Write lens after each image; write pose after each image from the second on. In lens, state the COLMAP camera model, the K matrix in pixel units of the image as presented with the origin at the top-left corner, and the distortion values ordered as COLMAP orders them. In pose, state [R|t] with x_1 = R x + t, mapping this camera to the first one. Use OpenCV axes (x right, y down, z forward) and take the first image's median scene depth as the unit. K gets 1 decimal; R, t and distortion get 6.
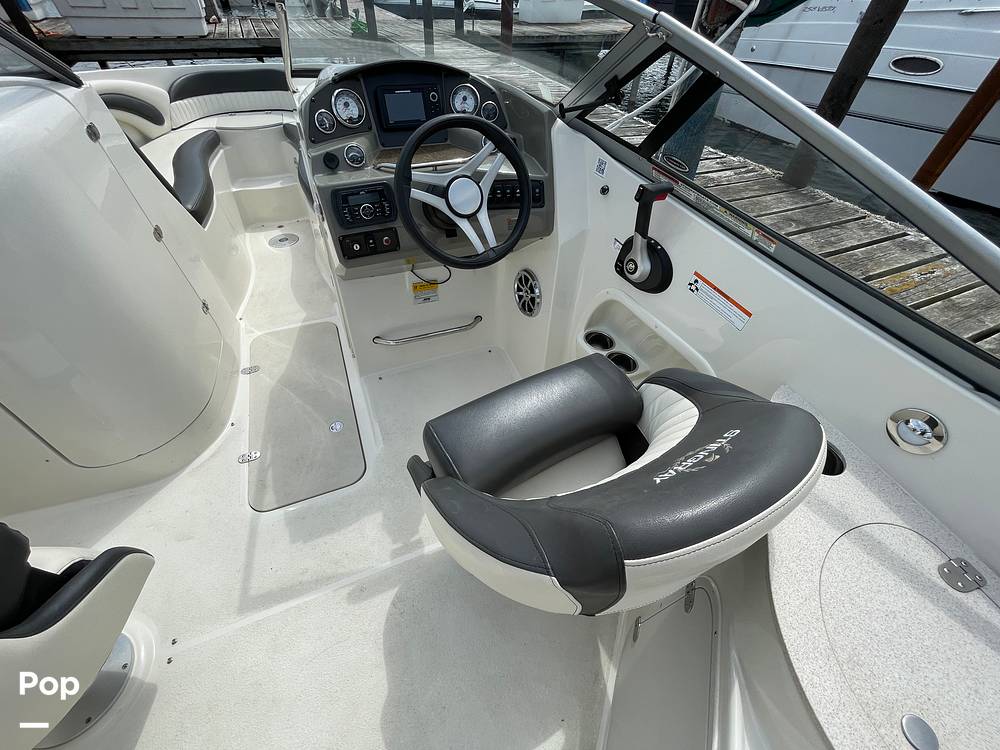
lens RADIAL K [[402.5, 0, 501.2], [0, 402.5, 380.1], [0, 0, 1]] dist [0.002142, -0.000144]
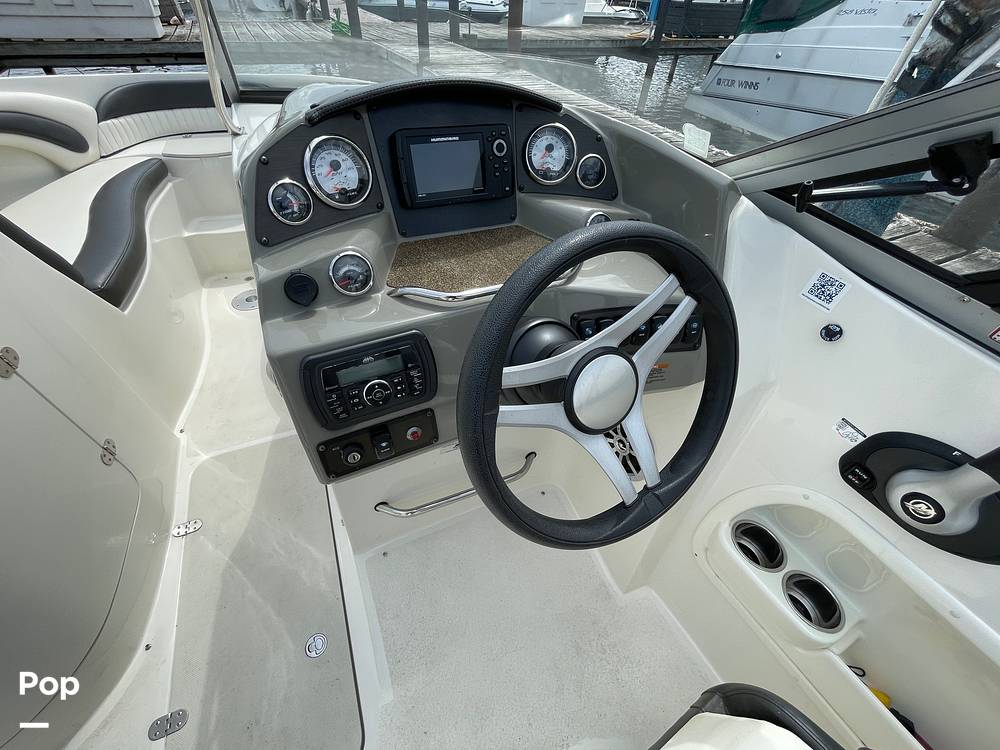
lens RADIAL K [[402.5, 0, 493.4], [0, 402.5, 370.8], [0, 0, 1]] dist [0.002142, -0.000144]
pose [[0.999872, -0.006090, 0.014781, -0.114911], [0.006391, 0.999772, -0.020366, -0.248562], [-0.014654, 0.020458, 0.999683, 0.295895]]
